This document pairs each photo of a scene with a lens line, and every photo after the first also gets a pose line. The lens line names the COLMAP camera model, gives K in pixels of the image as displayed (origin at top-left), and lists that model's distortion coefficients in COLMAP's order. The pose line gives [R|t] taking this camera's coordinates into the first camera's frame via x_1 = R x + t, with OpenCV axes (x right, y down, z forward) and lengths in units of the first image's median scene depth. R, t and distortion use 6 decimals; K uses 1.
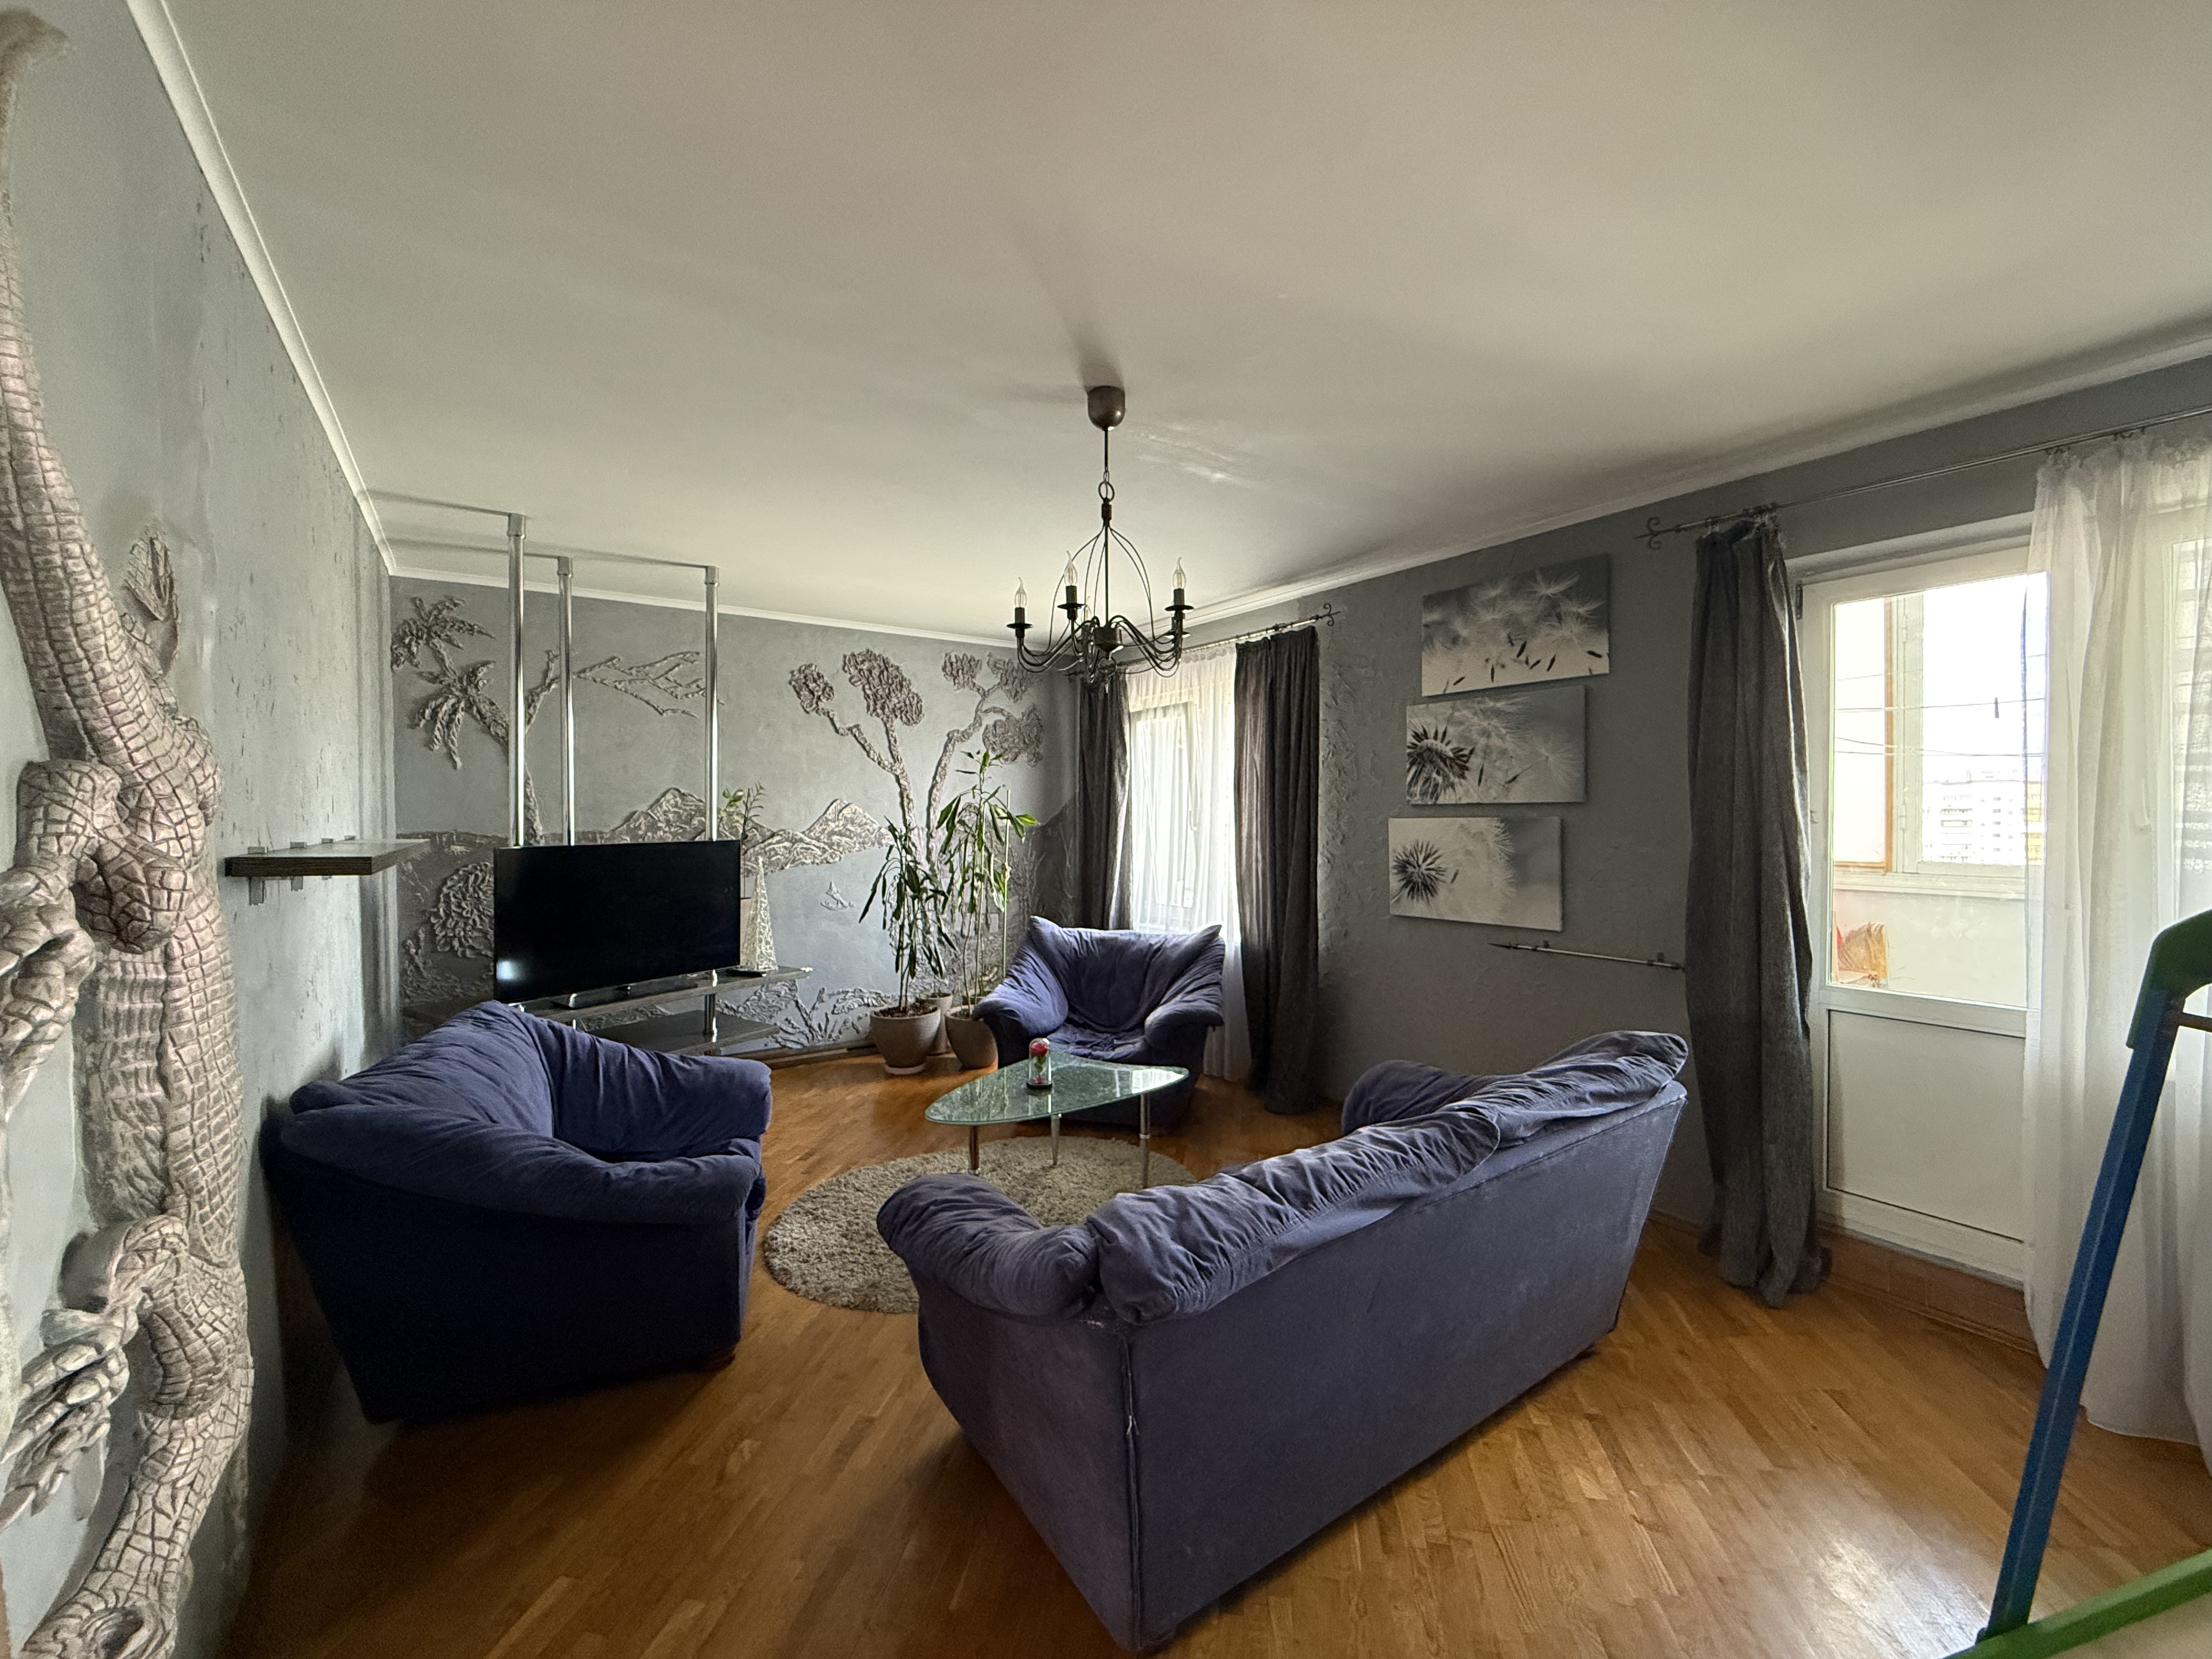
lens RADIAL K [[889.2, 0, 1100.0], [0, 889.2, 827.8], [0, 0, 1]] dist [0.002673, -0.000510]
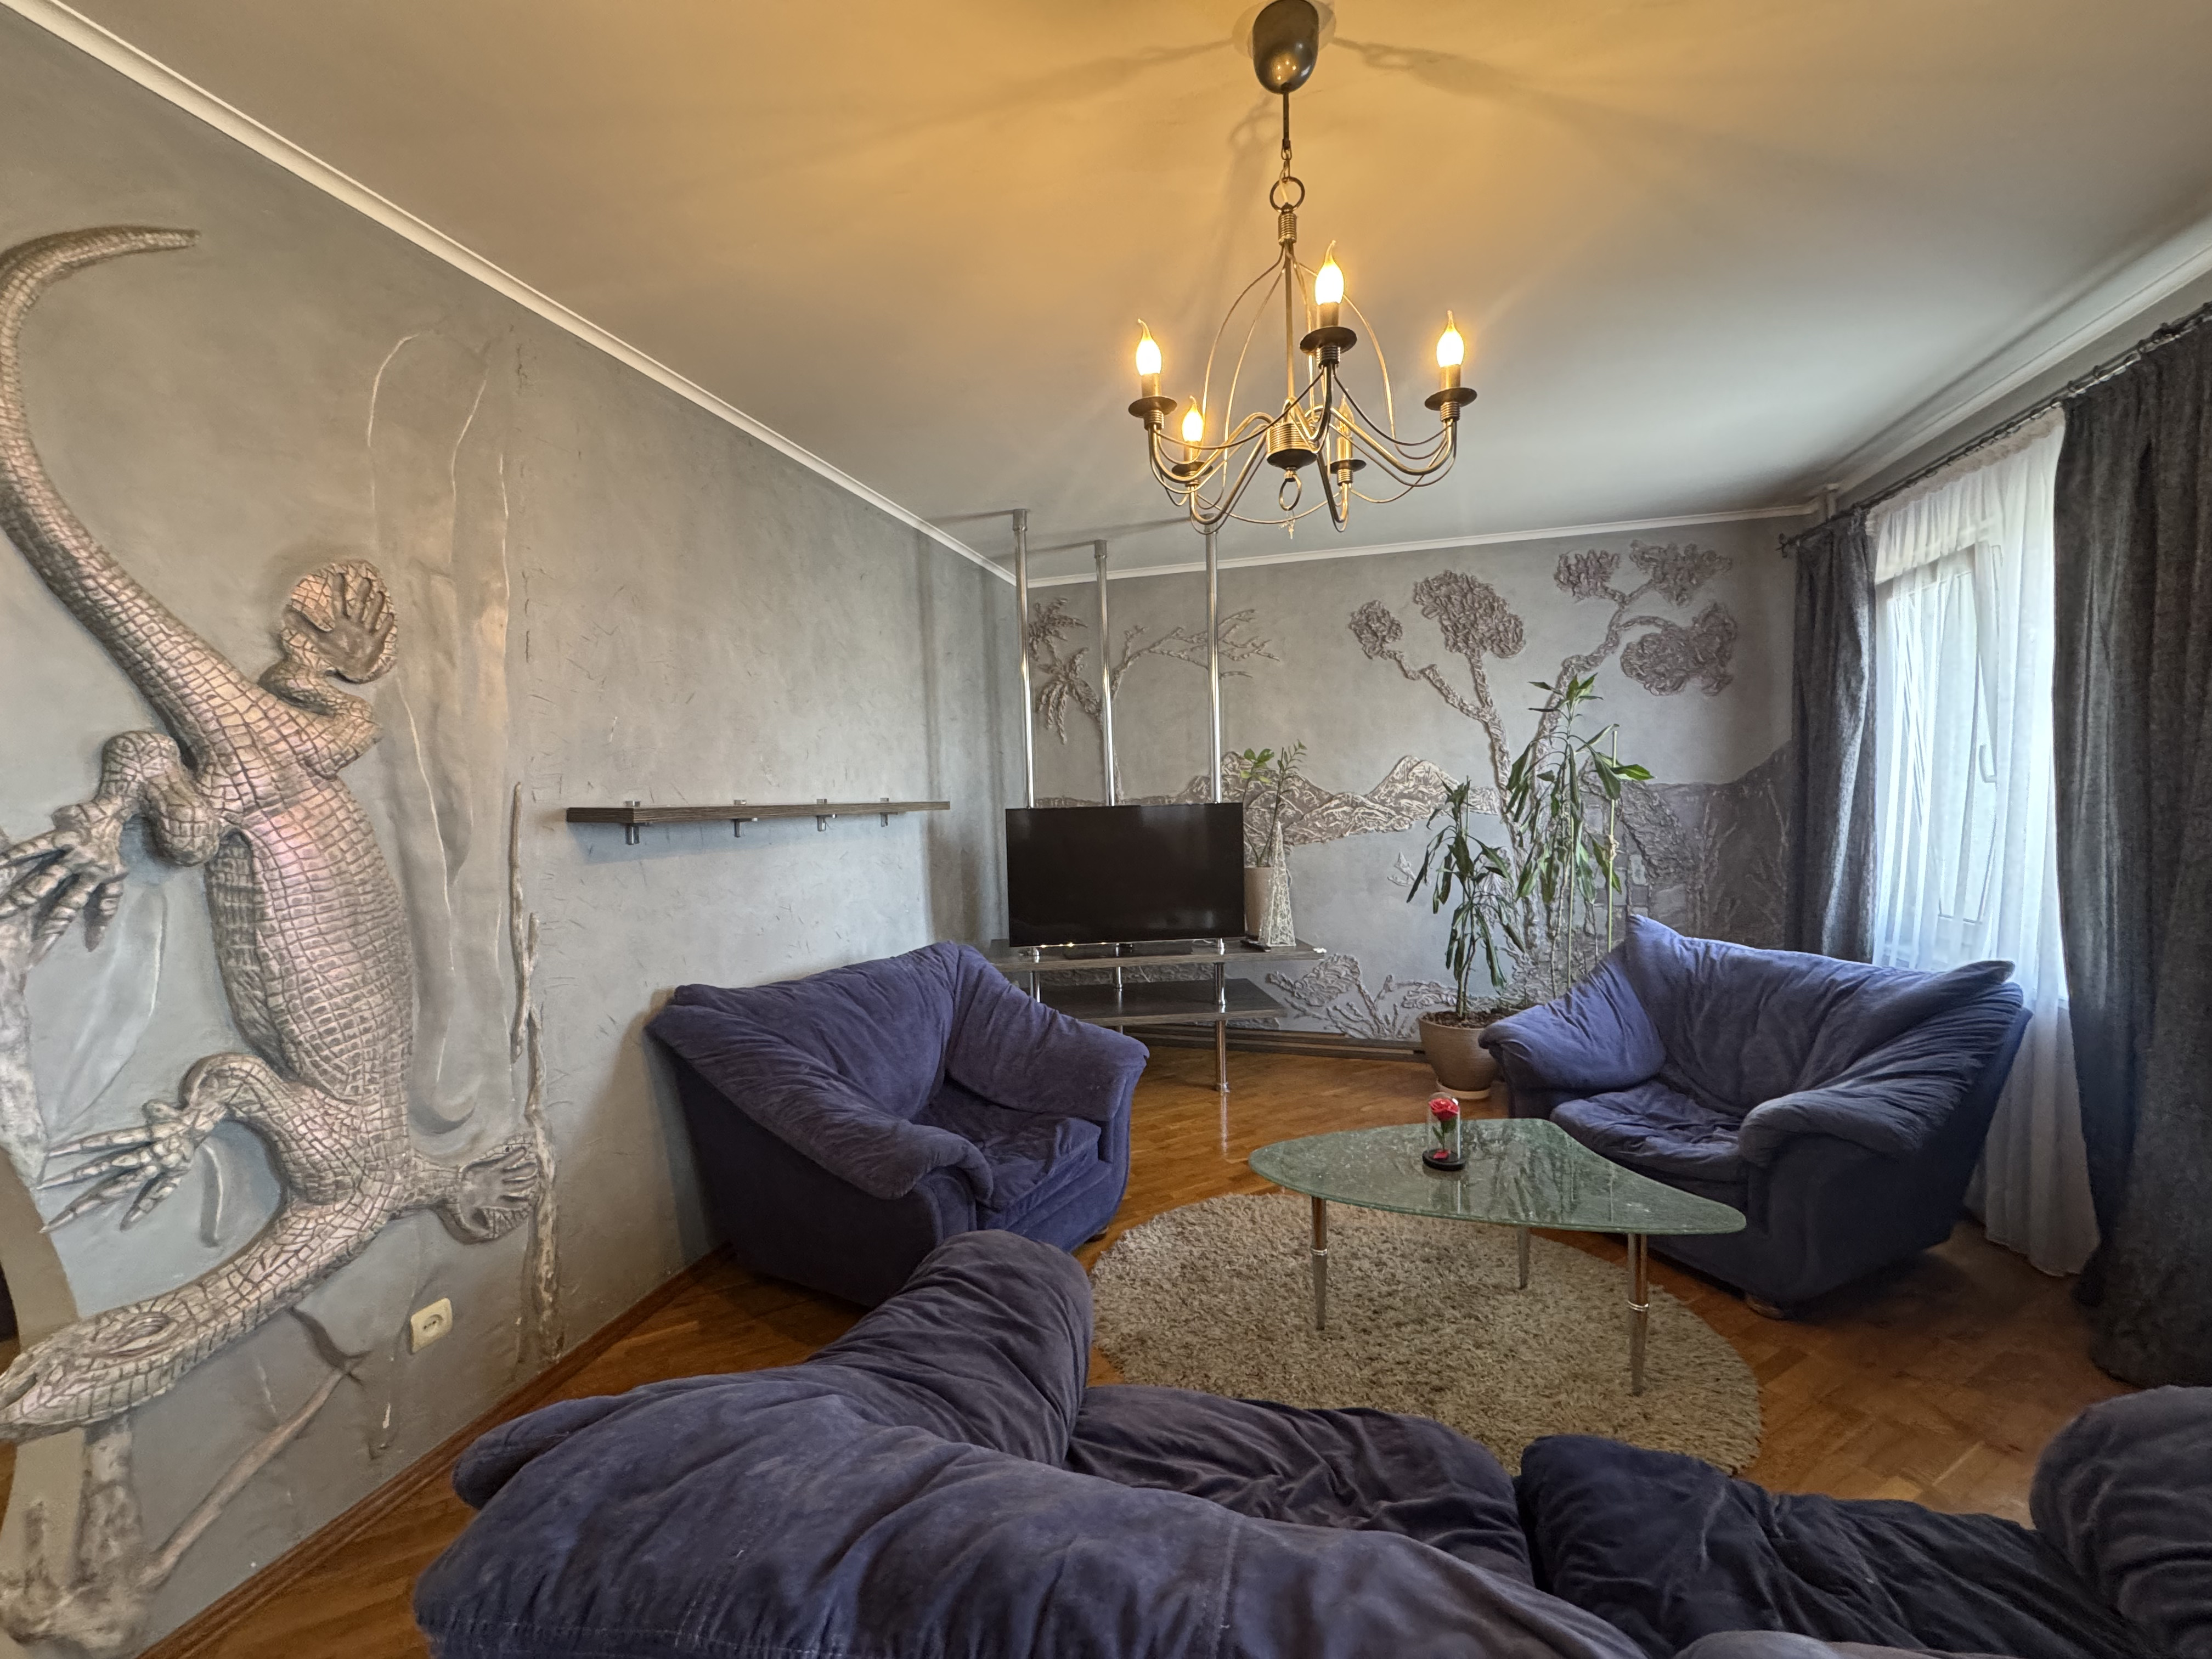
lens RADIAL K [[886.9, 0, 1101.8], [0, 886.9, 826.8], [0, 0, 1]] dist [-0.001121, -0.000191]
pose [[0.629461, 0.014860, -0.776890, 0.196870], [0.008861, 0.999615, 0.026300, 0.011550], [0.776982, -0.023439, 0.629087, 0.265187]]
